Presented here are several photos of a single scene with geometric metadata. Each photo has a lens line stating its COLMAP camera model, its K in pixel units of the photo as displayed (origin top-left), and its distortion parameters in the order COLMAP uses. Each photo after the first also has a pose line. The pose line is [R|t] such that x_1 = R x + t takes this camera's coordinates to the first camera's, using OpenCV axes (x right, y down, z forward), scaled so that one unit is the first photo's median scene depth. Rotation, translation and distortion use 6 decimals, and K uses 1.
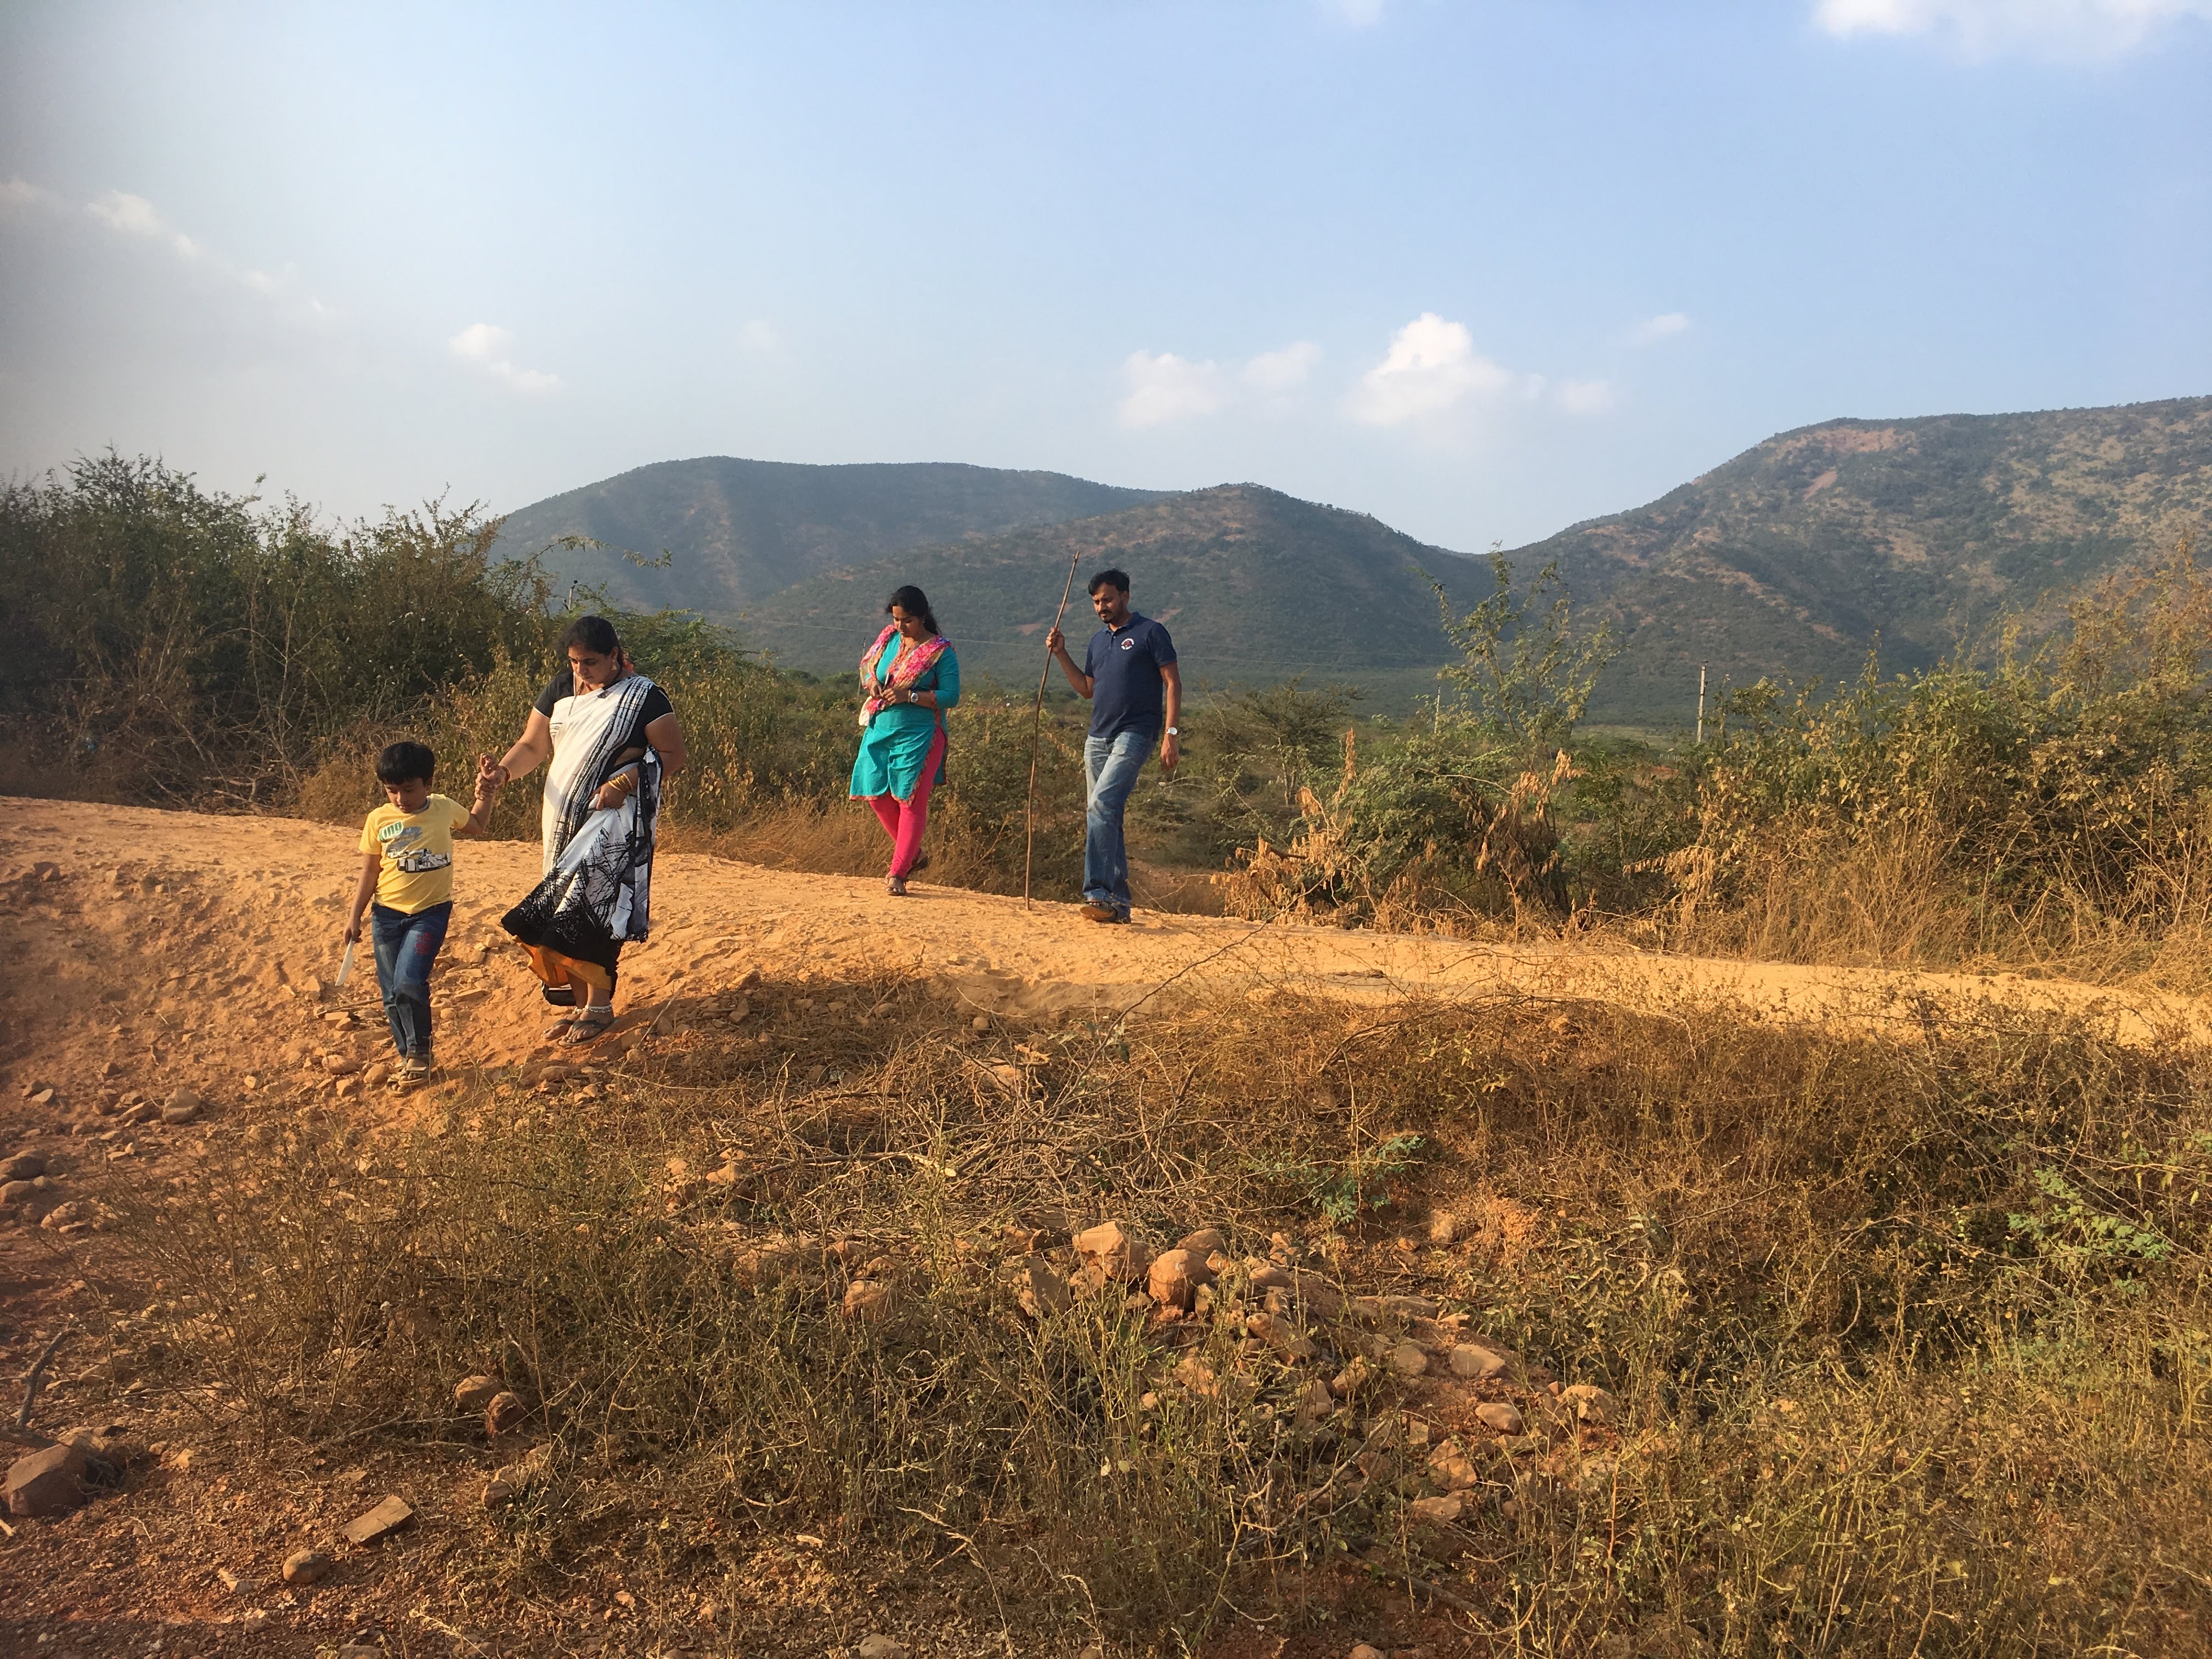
lens RADIAL K [[1864.5, 0, 1122.7], [0, 1864.5, 805.6], [0, 0, 1]] dist [0.092015, -0.122769]
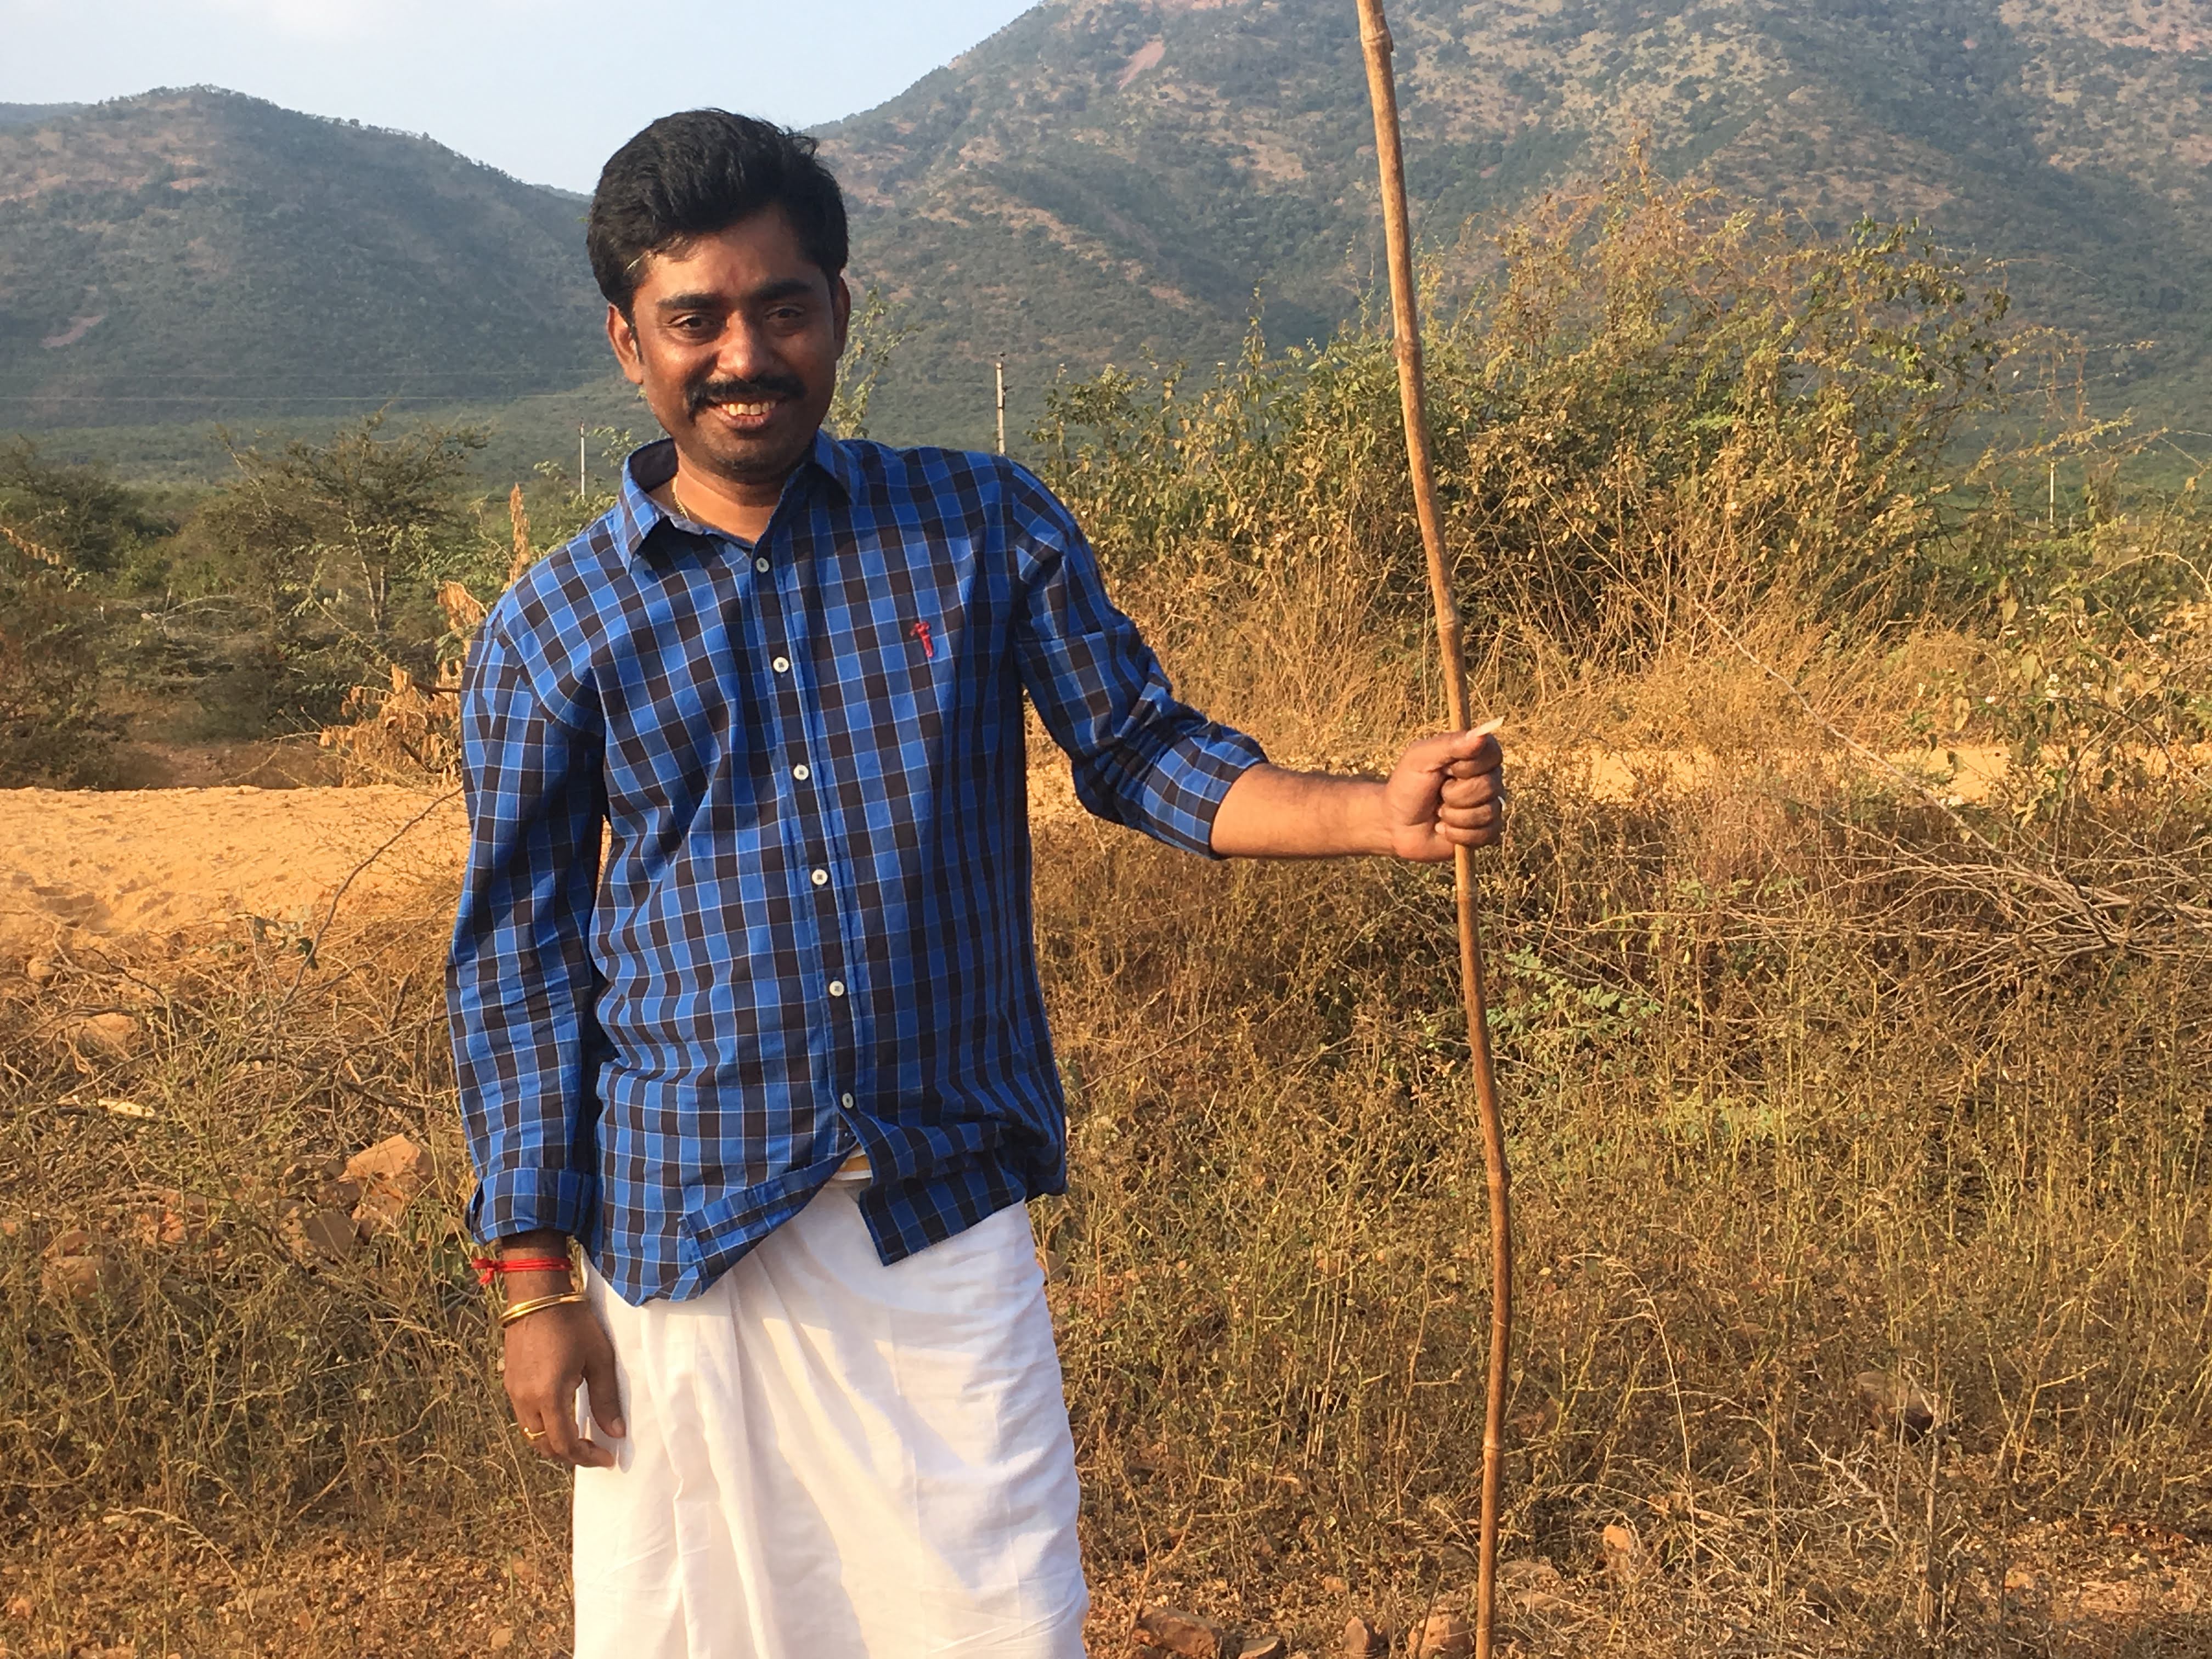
lens RADIAL K [[3132.0, 0, 1105.0], [0, 3132.0, 786.4], [0, 0, 1]] dist [0.071306, -0.032221]
pose [[0.942756, -0.106015, 0.316184, -0.041354], [0.089712, 0.993797, 0.065722, 0.009636], [-0.321190, -0.033594, 0.946419, -0.090302]]
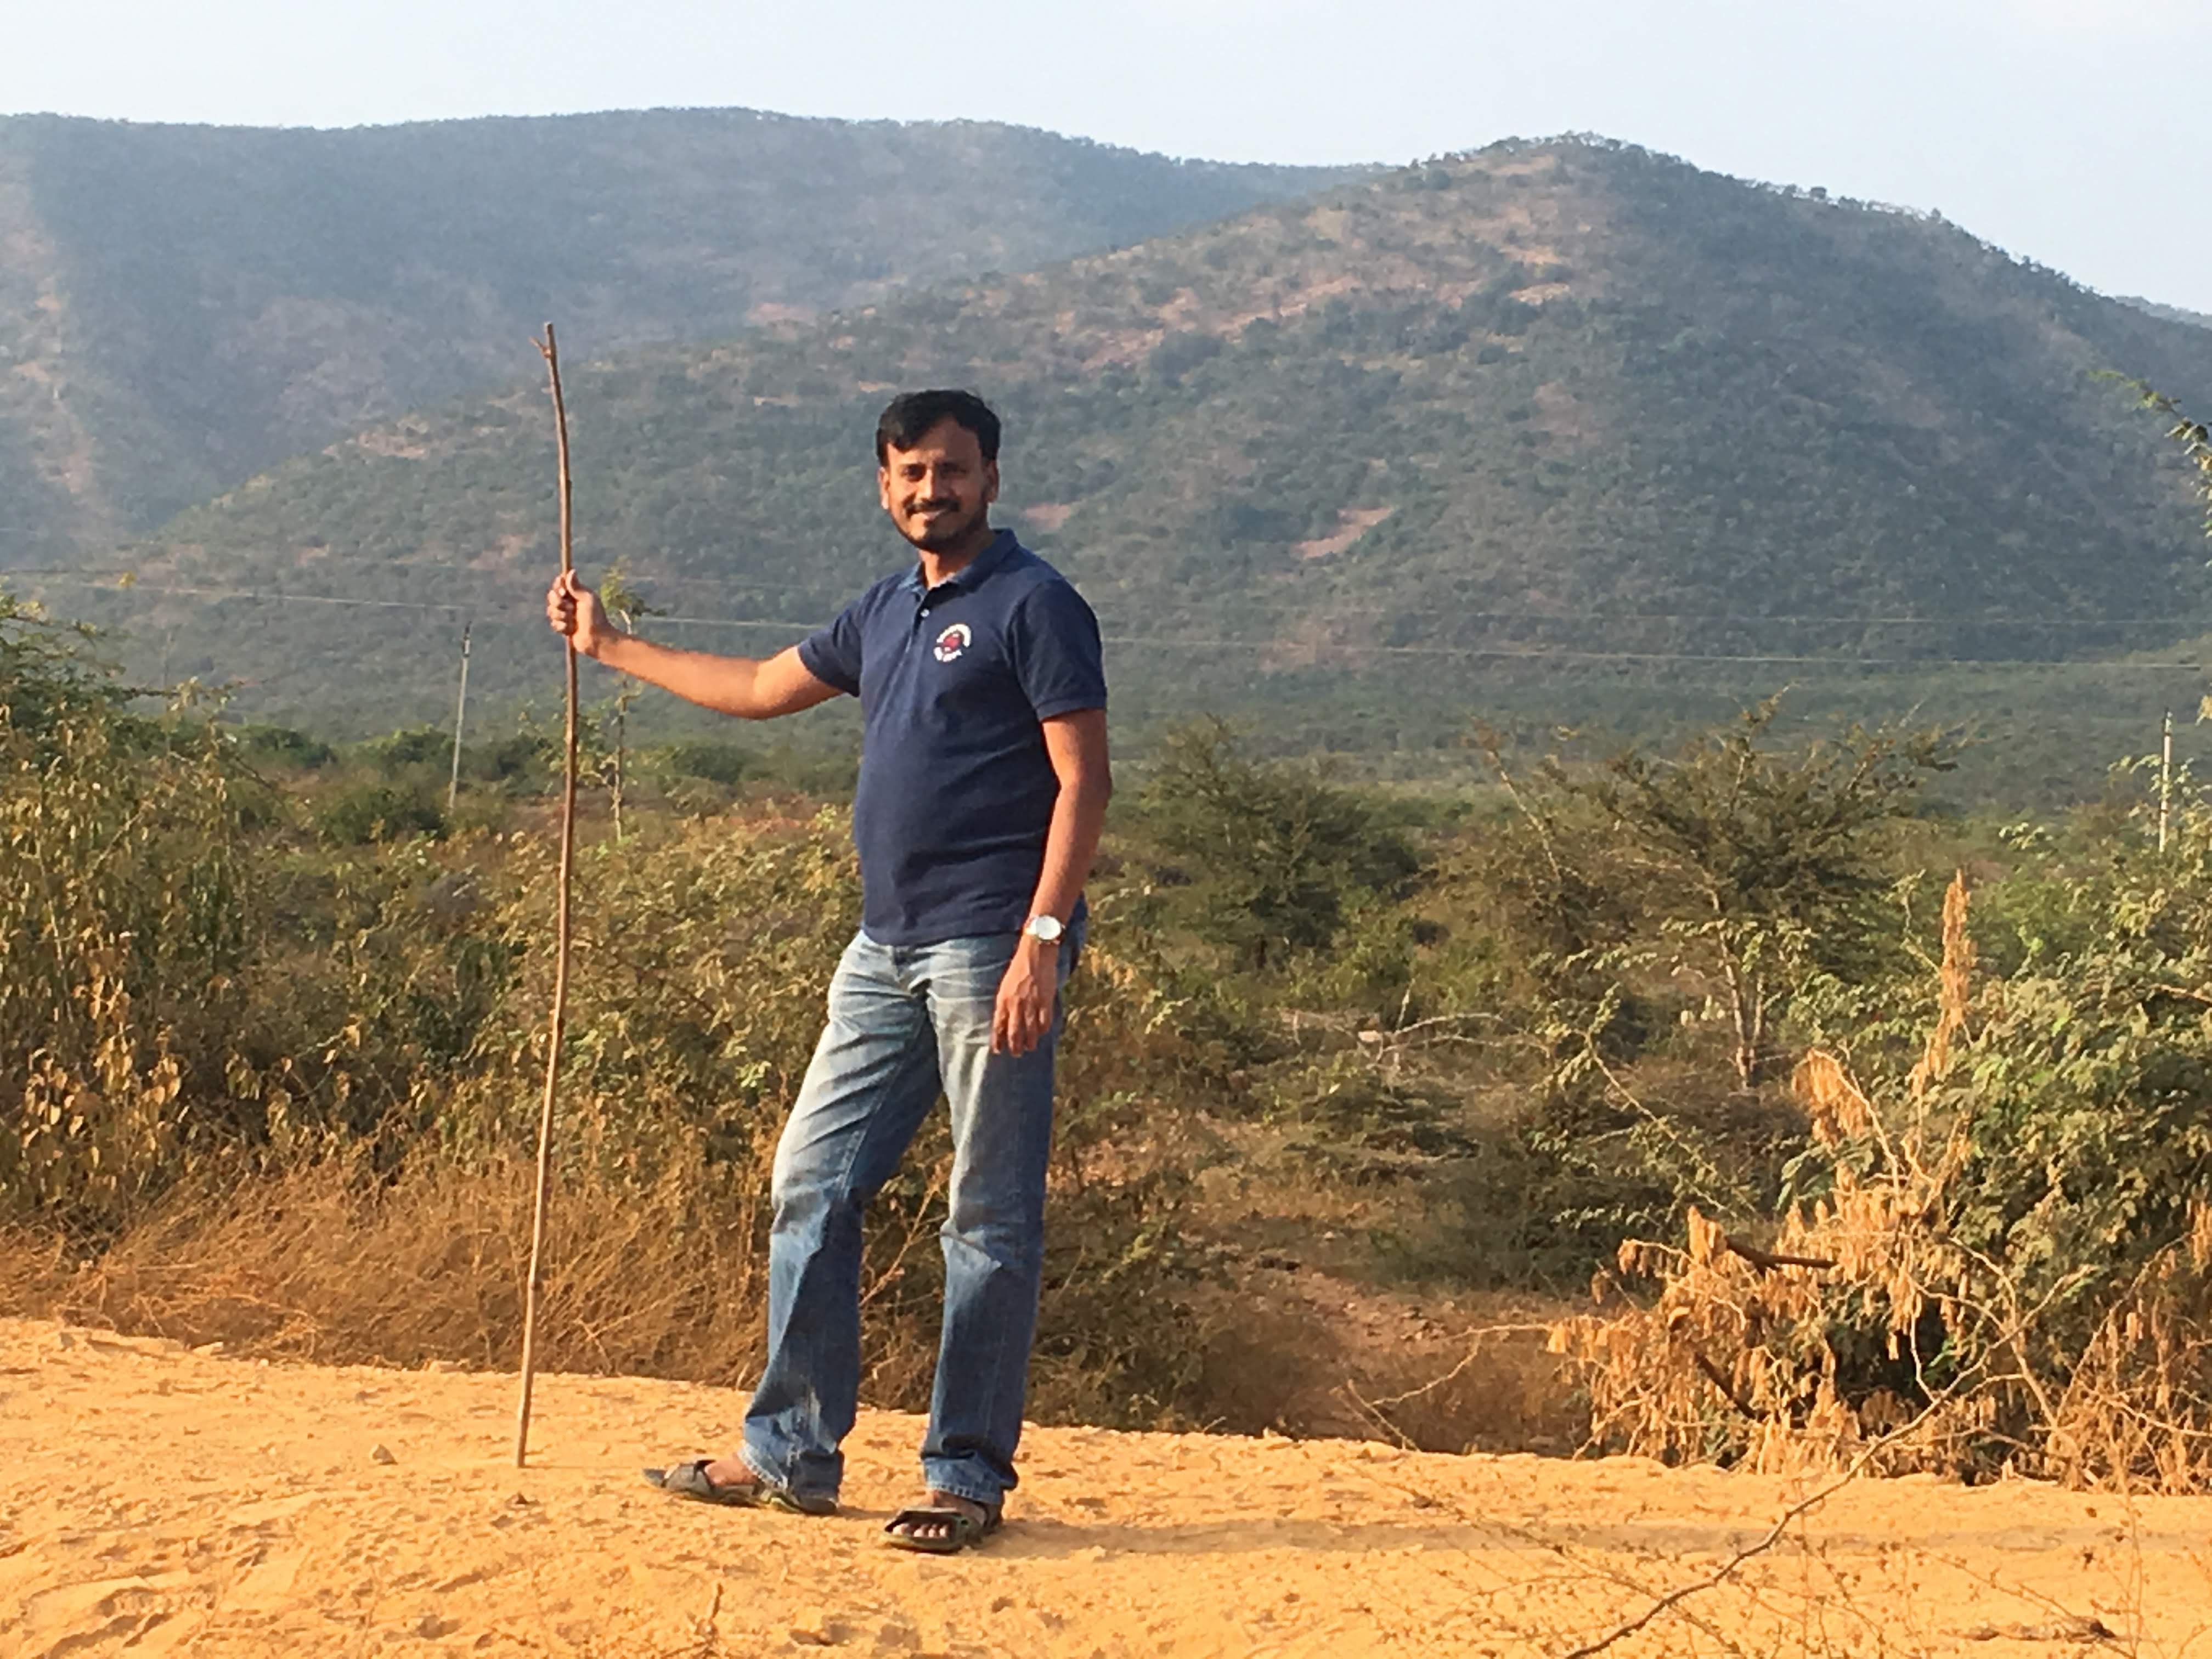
lens RADIAL K [[5516.1, 0, 1150.3], [0, 5516.1, 831.2], [0, 0, 1]] dist [0.063962, 0.022169]
pose [[0.999314, -0.033975, -0.014723, -0.006838], [0.033235, 0.998298, -0.047915, -0.006500], [0.016326, 0.047393, 0.998743, 0.006972]]
